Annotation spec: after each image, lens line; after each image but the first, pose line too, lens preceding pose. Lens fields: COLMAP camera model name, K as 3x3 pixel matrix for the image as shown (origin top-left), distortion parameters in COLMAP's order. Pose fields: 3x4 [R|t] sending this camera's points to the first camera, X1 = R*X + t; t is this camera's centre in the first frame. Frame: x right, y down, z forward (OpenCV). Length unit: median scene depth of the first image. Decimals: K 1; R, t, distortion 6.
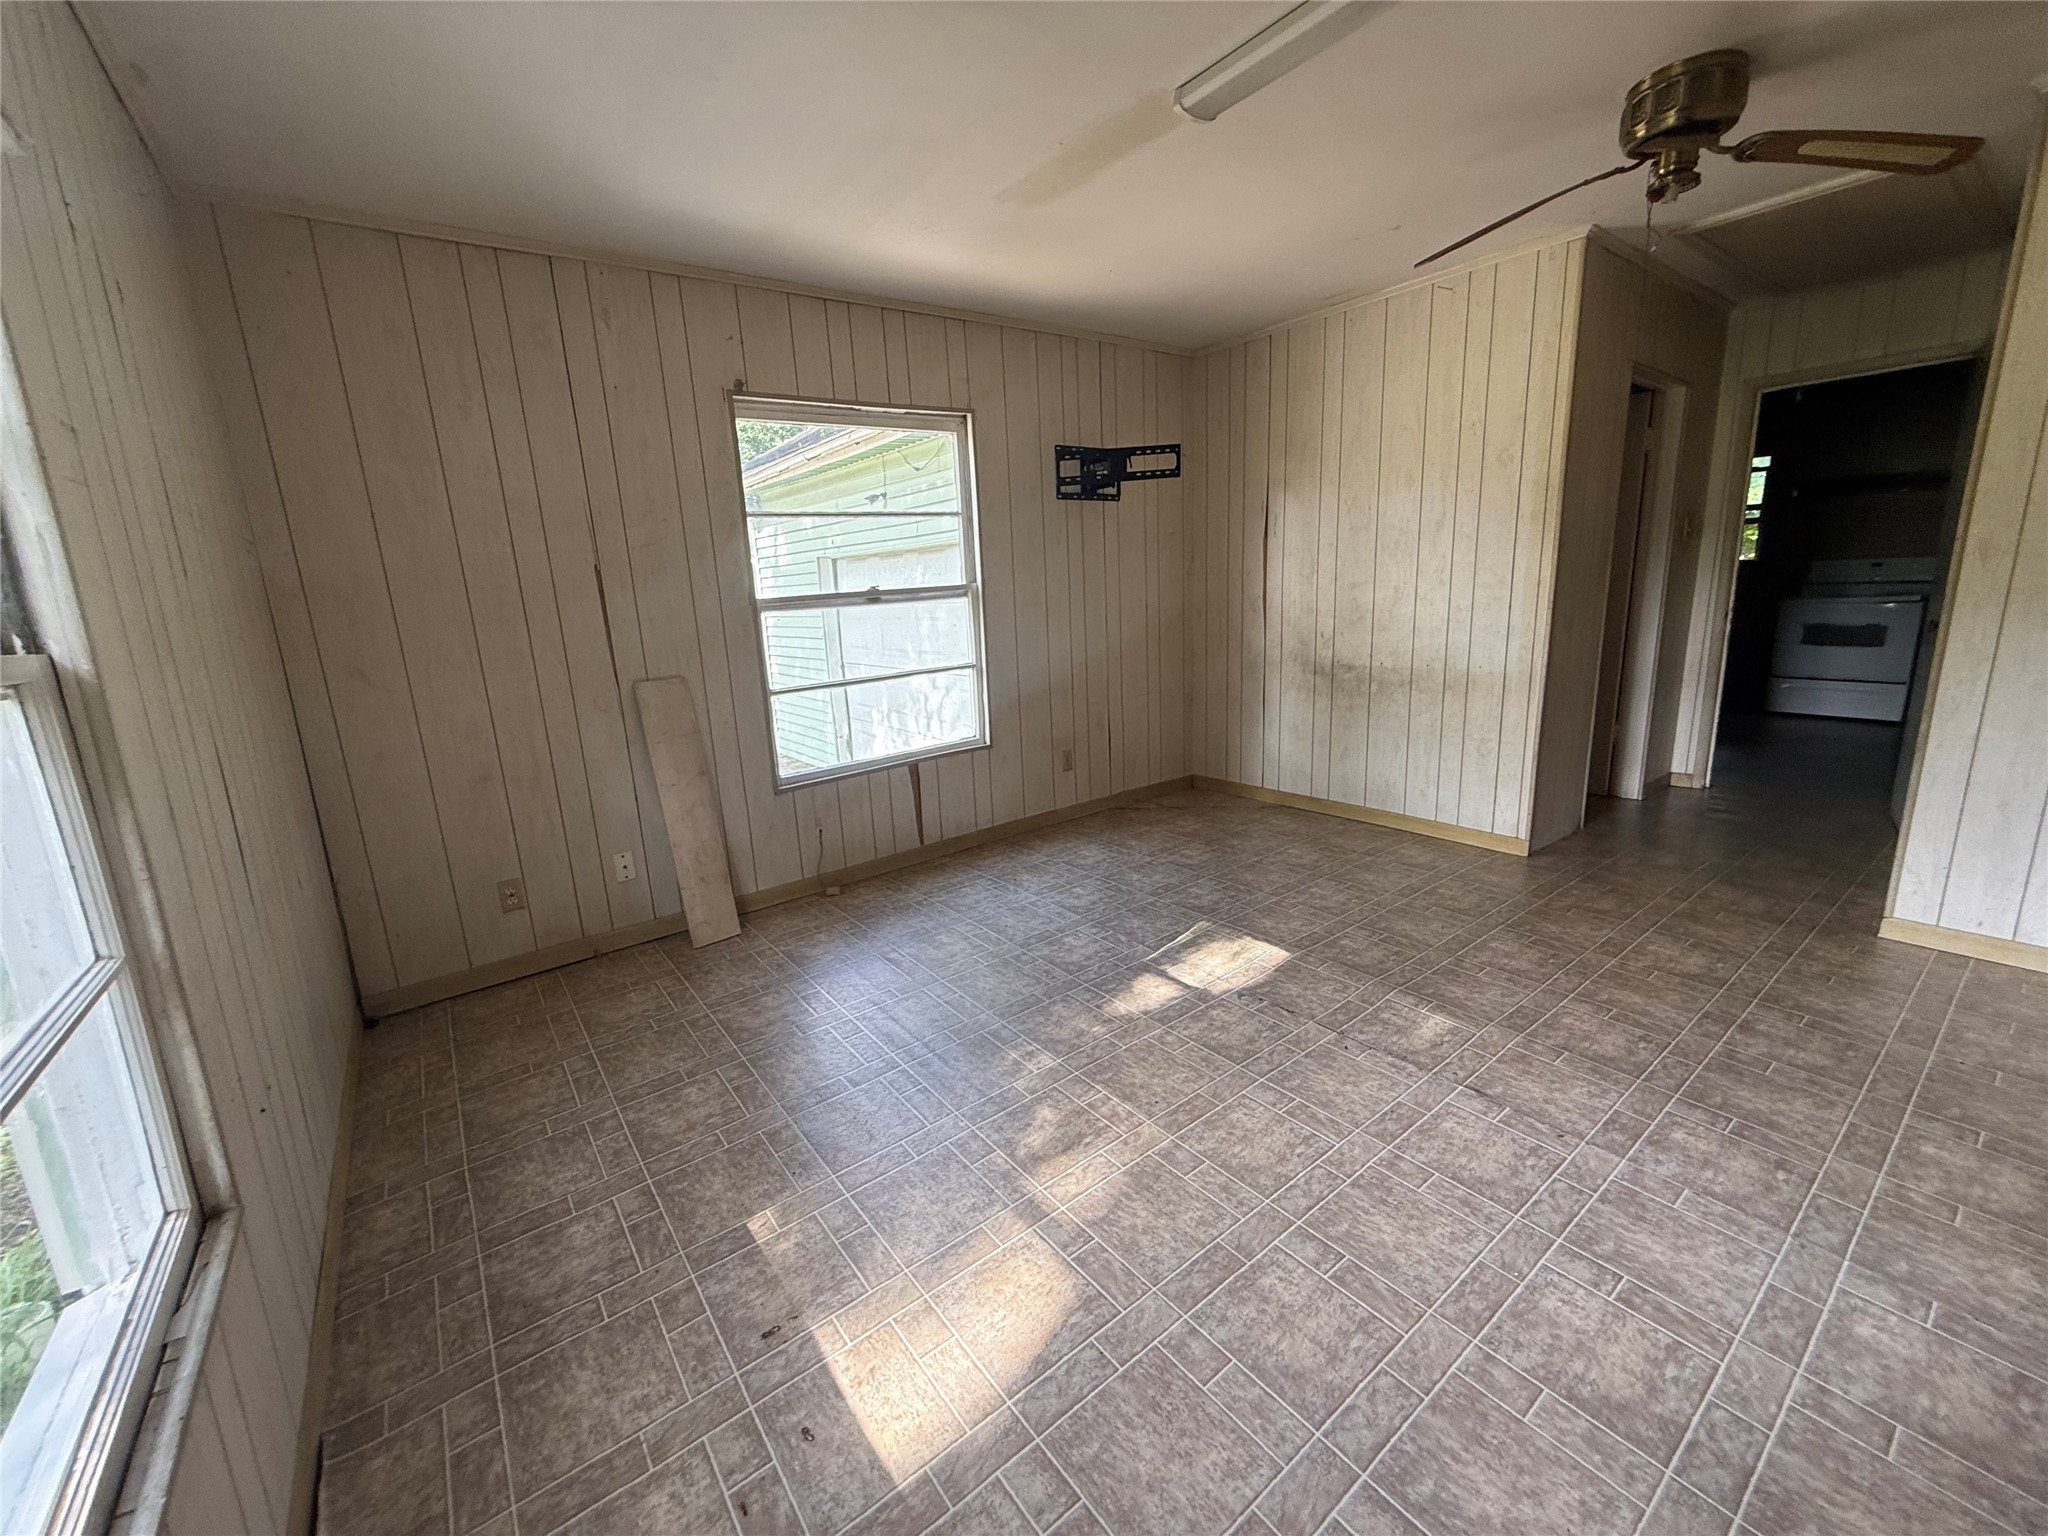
lens RADIAL K [[816.5, 0, 1018.1], [0, 816.5, 771.1], [0, 0, 1]] dist [0.002379, -0.000026]
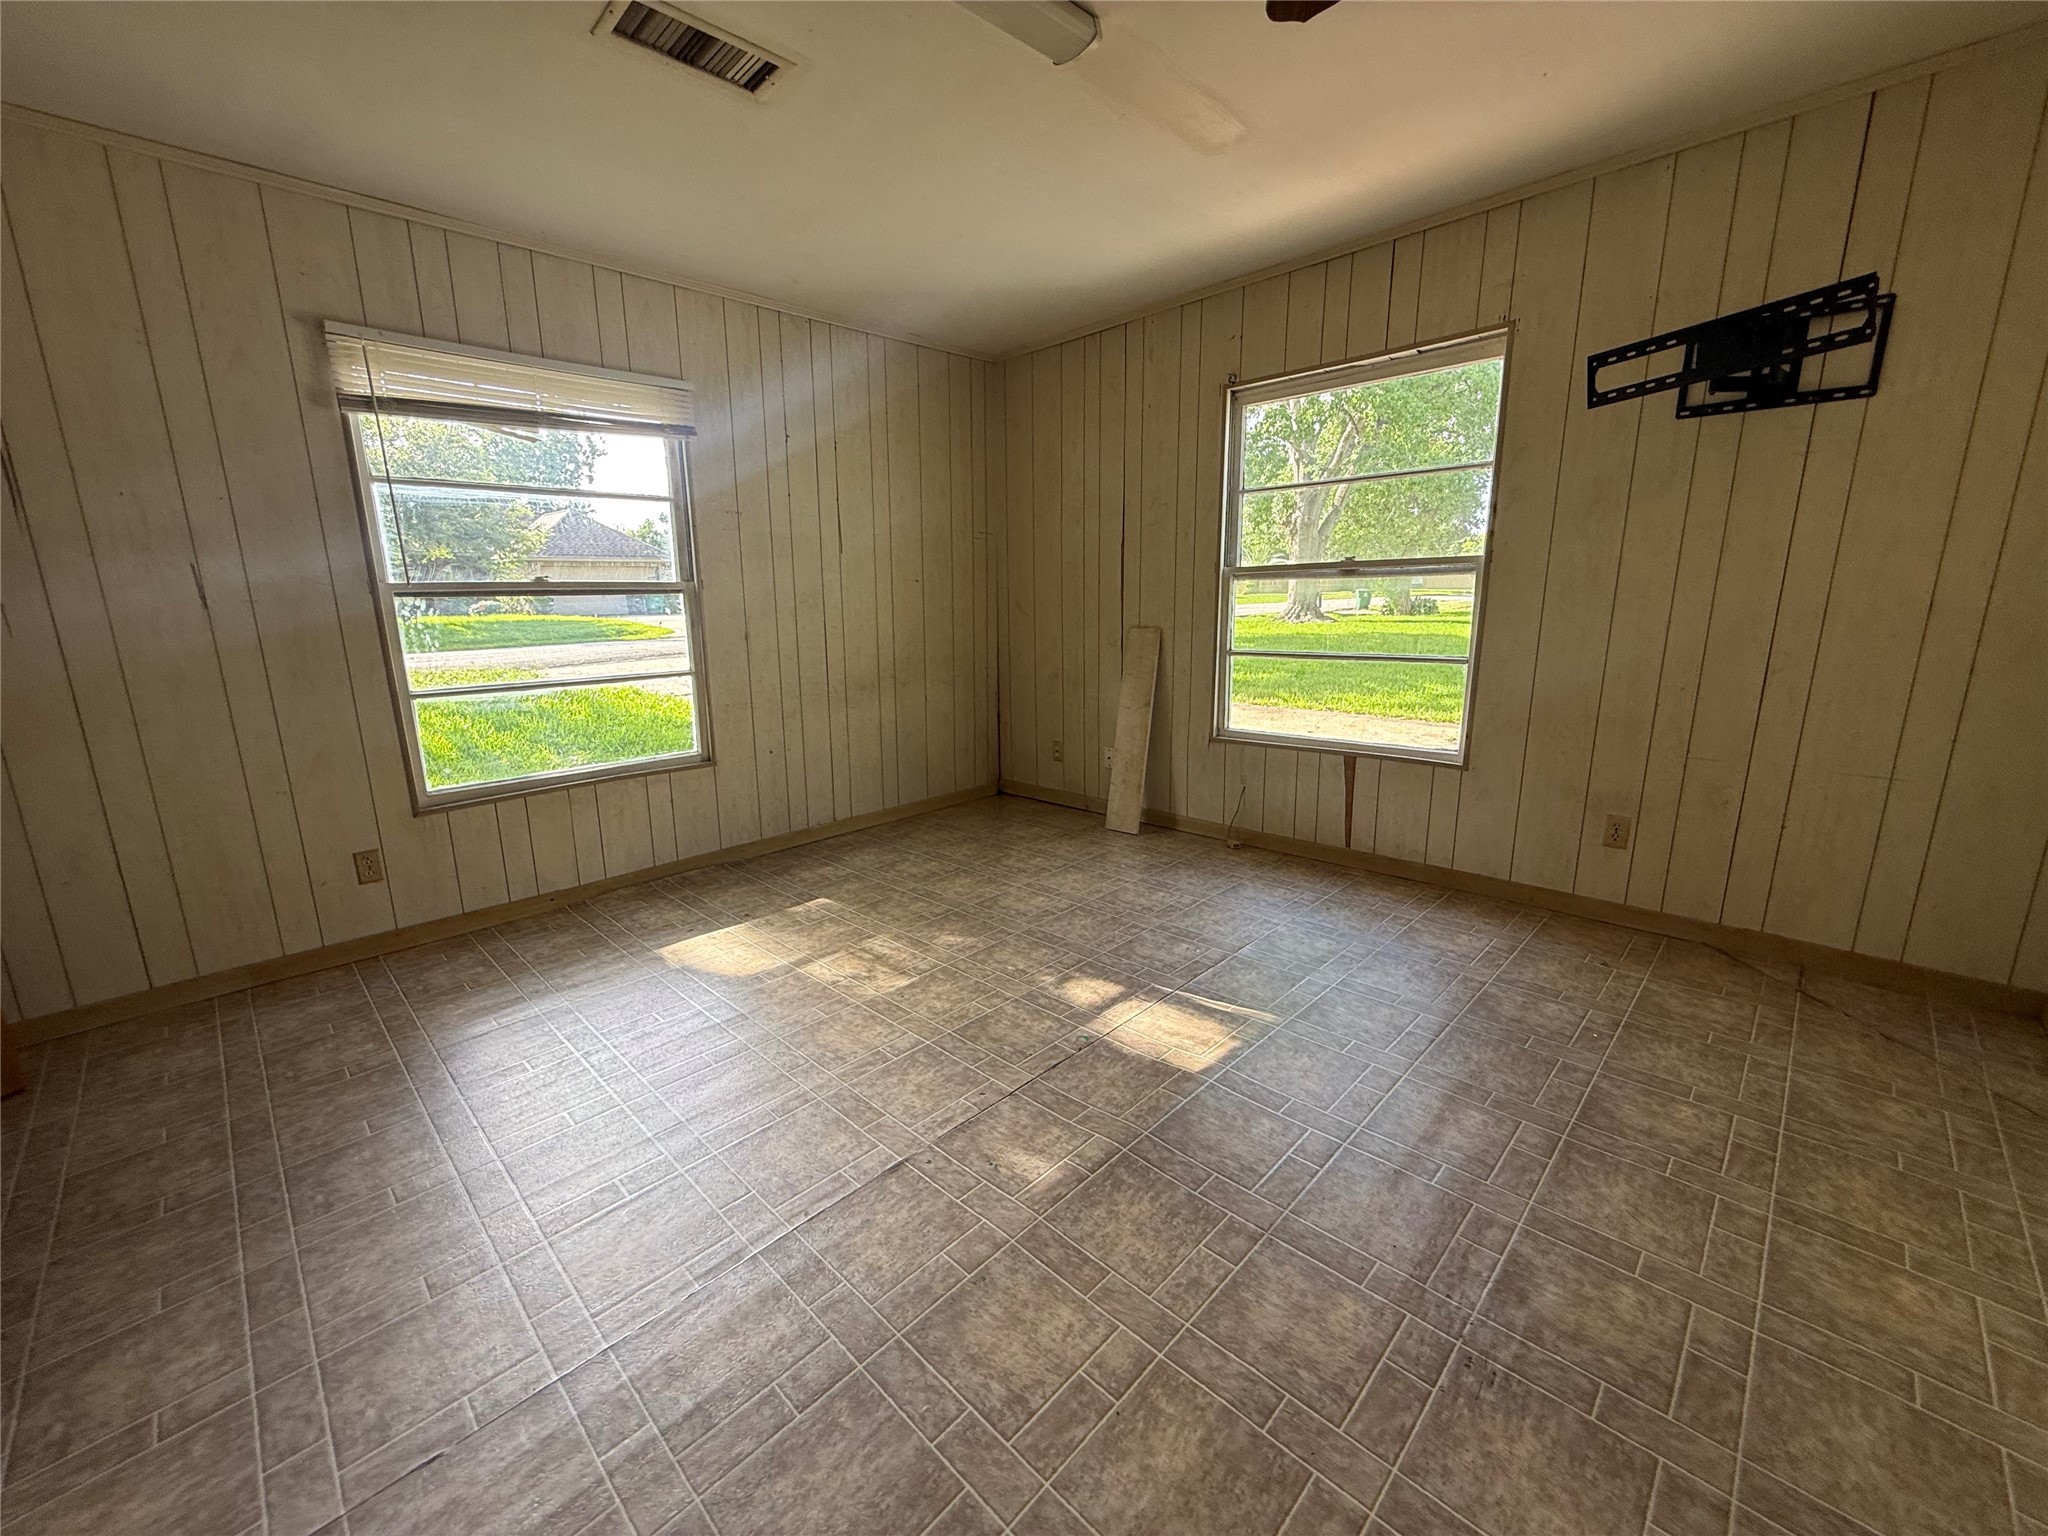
lens RADIAL K [[816.5, 0, 1018.1], [0, 816.5, 771.1], [0, 0, 1]] dist [0.002379, -0.000026]
pose [[0.150539, 0.266356, -0.952047, 0.882755], [-0.210980, 0.949491, 0.232281, -0.162756], [0.965829, 0.165895, 0.199131, 0.605058]]
